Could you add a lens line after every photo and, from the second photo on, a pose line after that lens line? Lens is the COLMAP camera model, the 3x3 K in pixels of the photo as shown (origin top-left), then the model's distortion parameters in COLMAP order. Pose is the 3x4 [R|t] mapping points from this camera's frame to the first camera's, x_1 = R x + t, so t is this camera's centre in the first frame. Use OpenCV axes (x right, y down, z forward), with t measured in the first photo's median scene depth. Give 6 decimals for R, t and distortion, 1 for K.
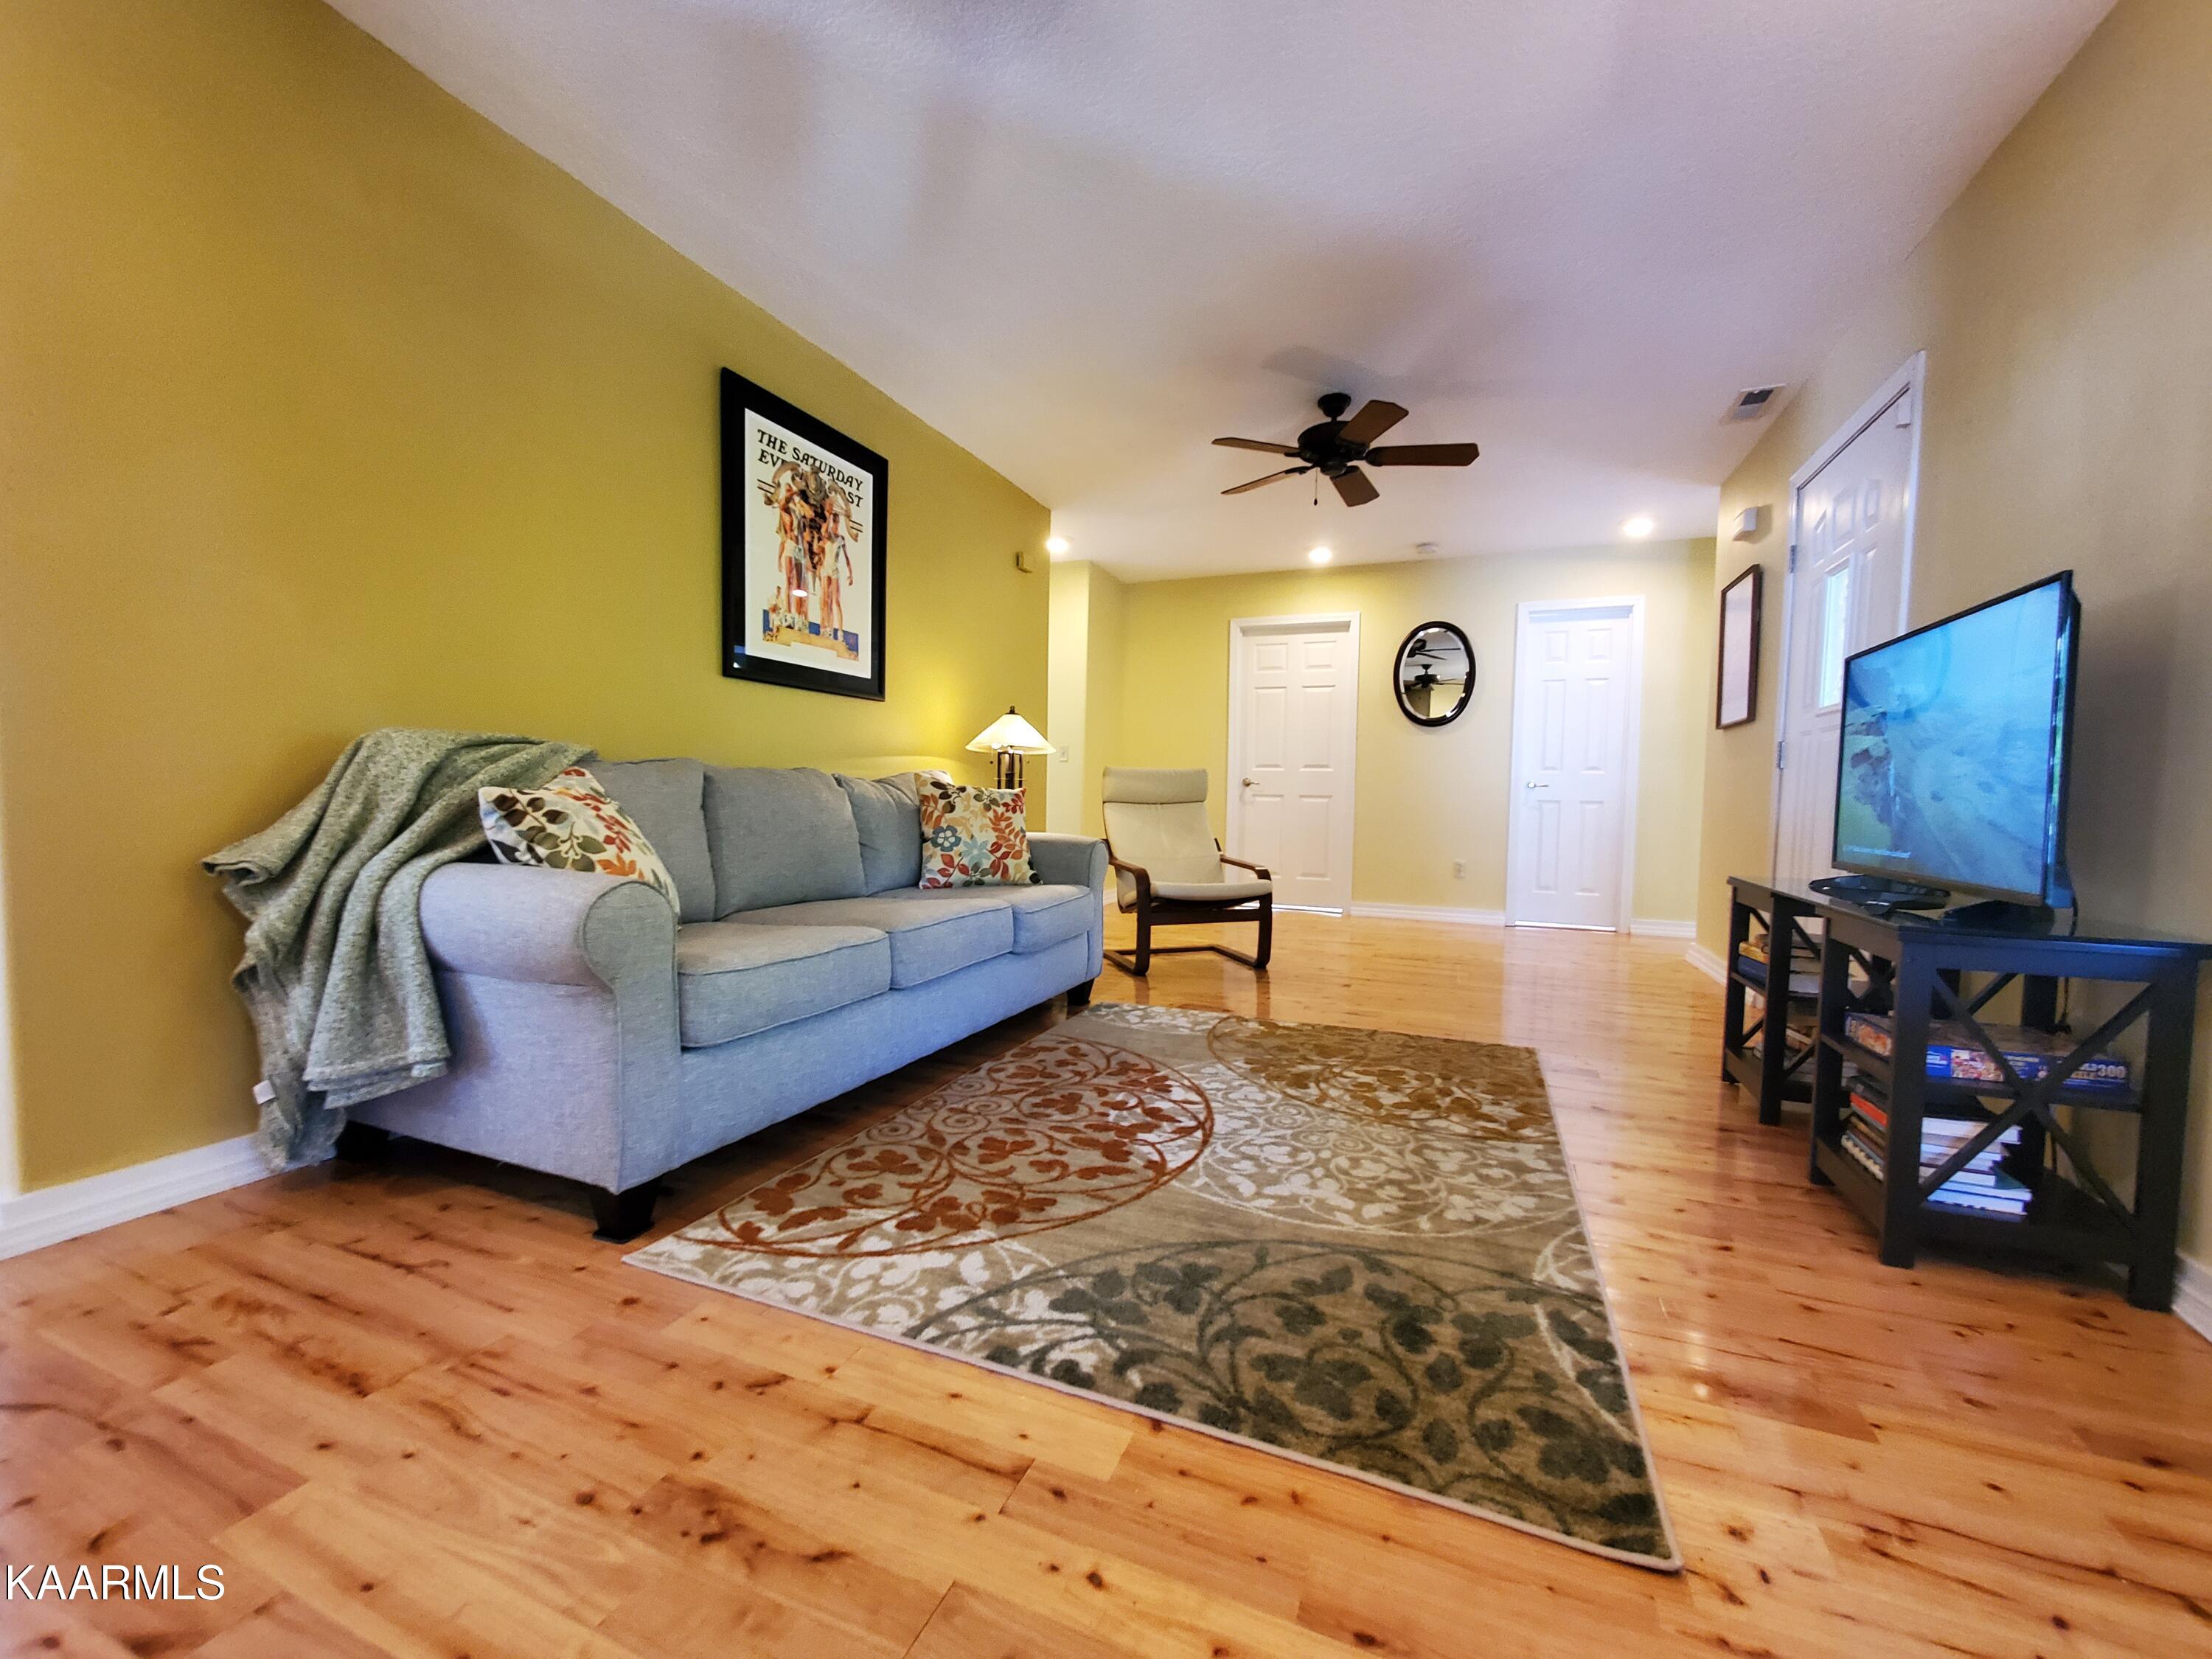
lens RADIAL K [[874.8, 0, 1122.9], [0, 874.8, 832.8], [0, 0, 1]] dist [-0.001984, -0.000083]
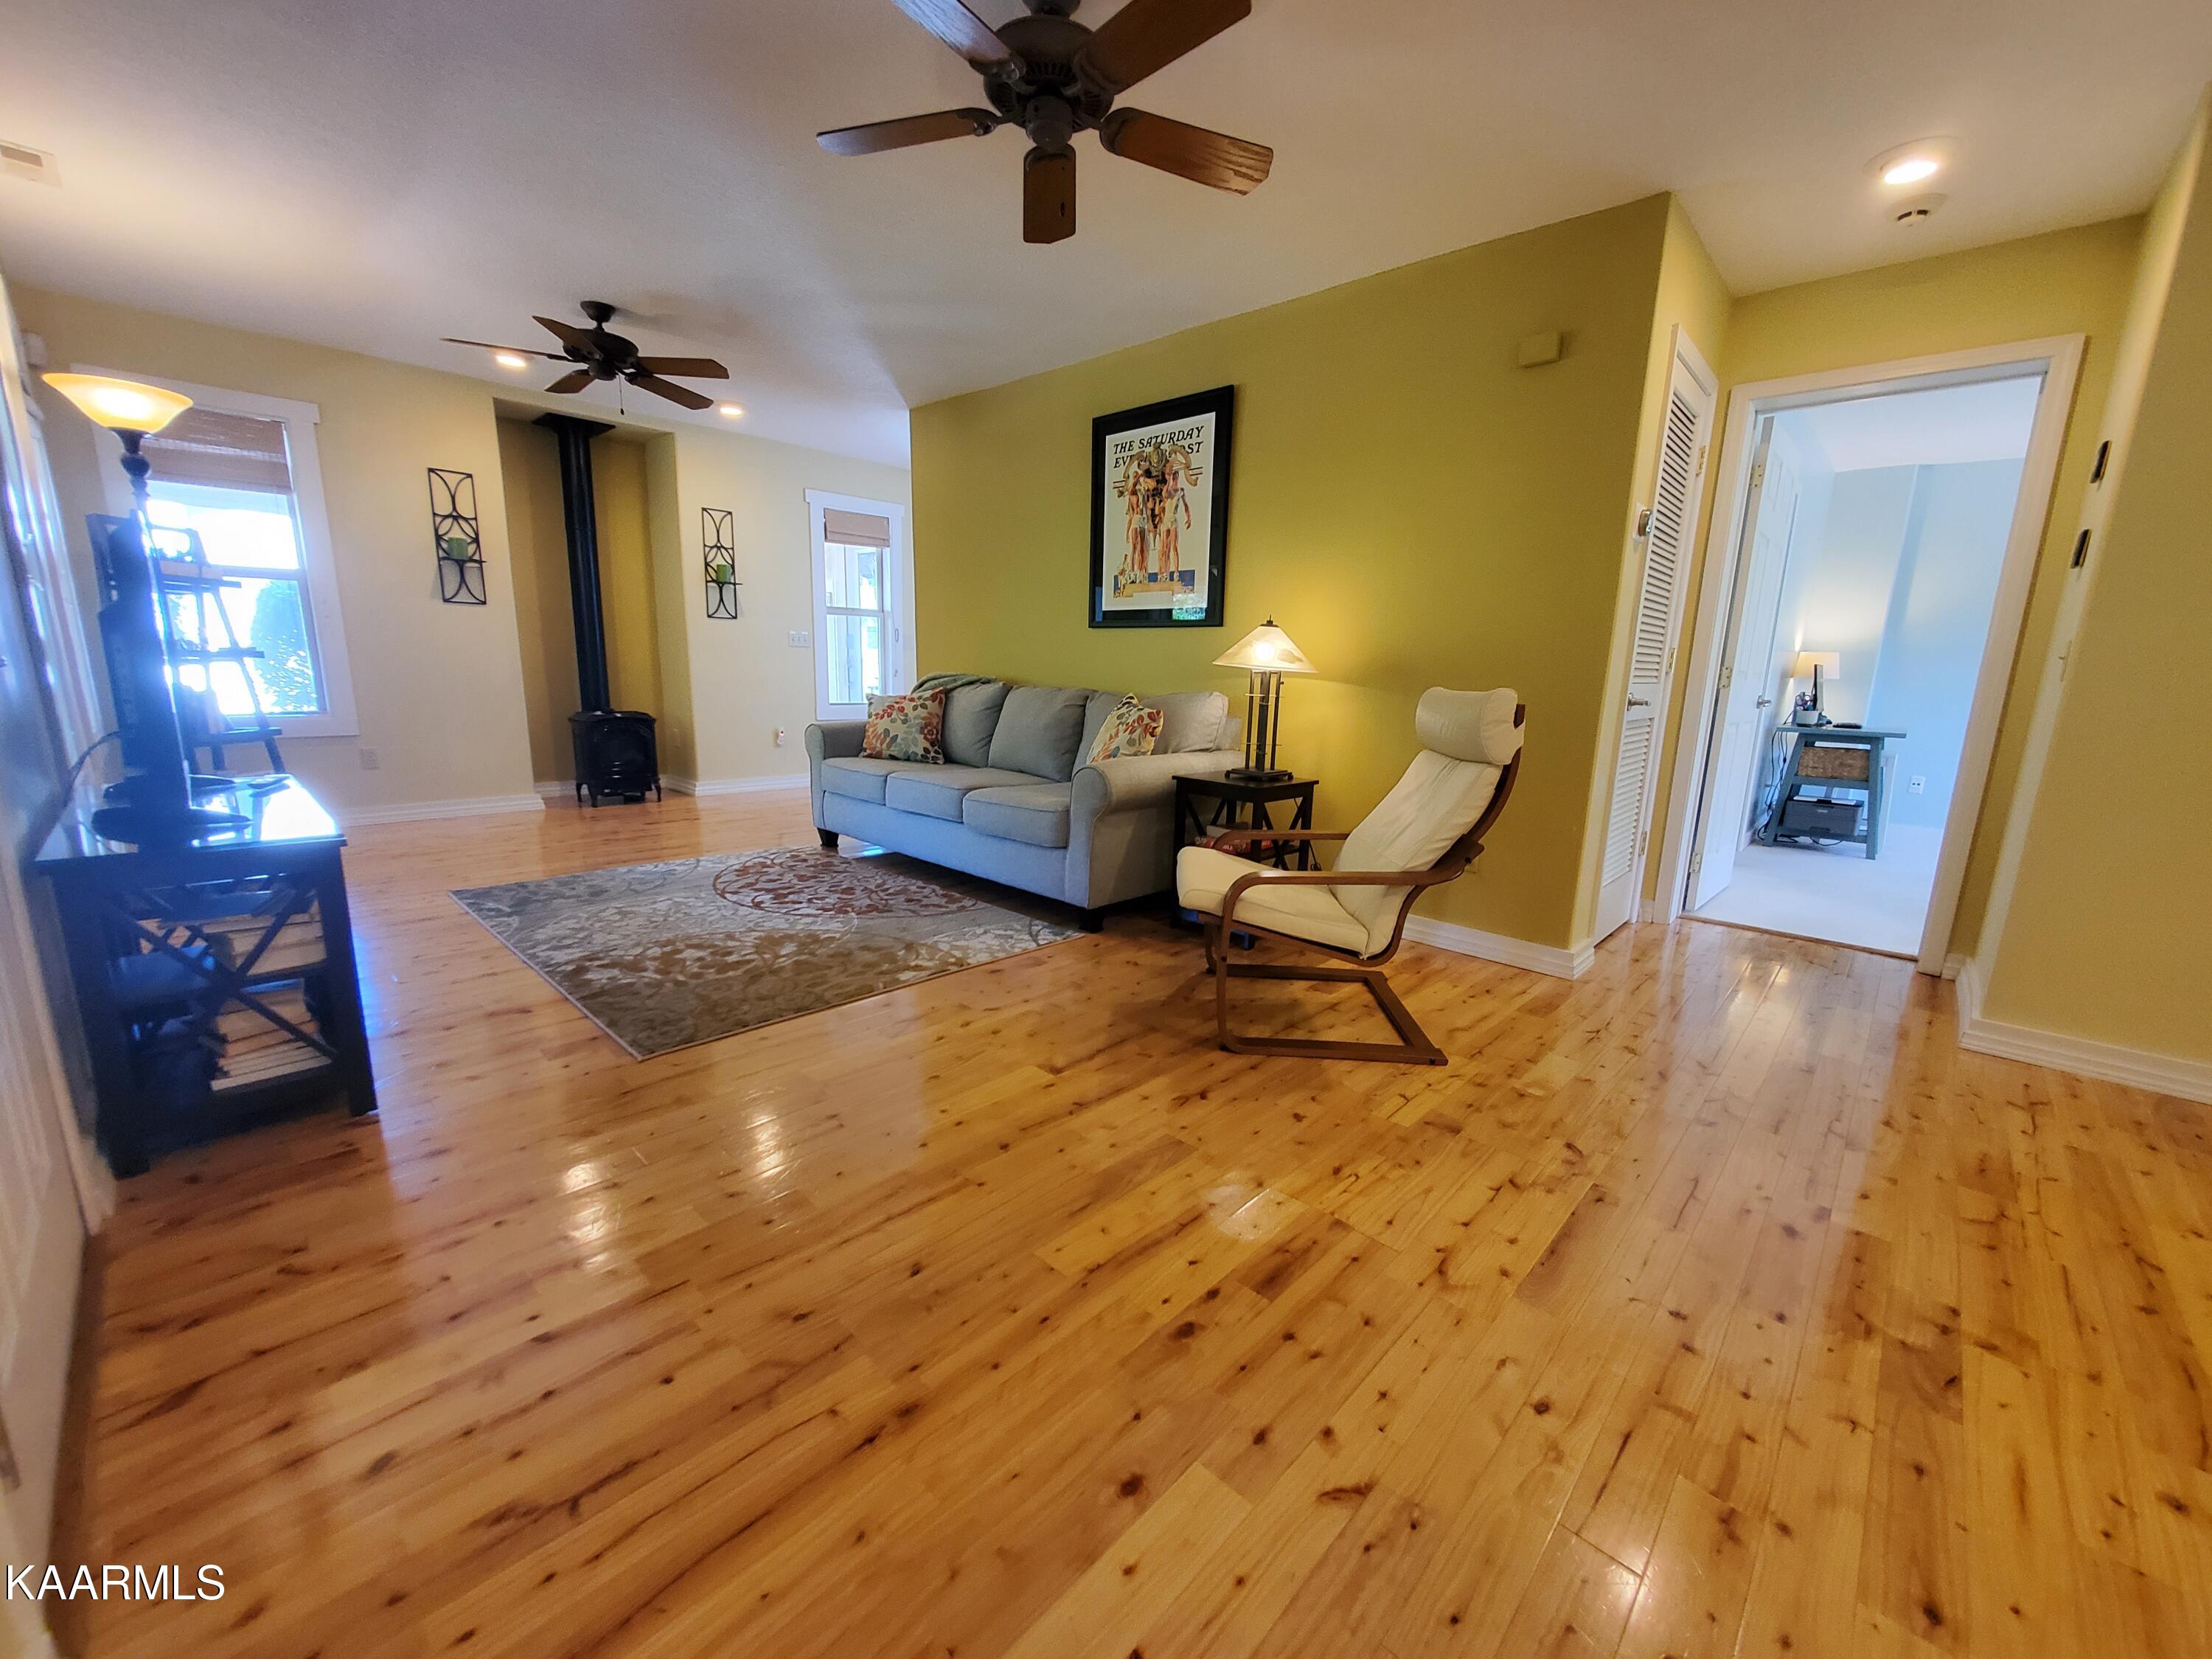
lens RADIAL K [[874.8, 0, 1121.7], [0, 874.8, 837.3], [0, 0, 1]] dist [-0.001984, -0.000083]
pose [[-0.357108, 0.150765, -0.921815, 1.054233], [-0.081584, 0.978082, 0.191573, -0.125793], [0.930493, 0.143618, -0.336981, 1.715899]]
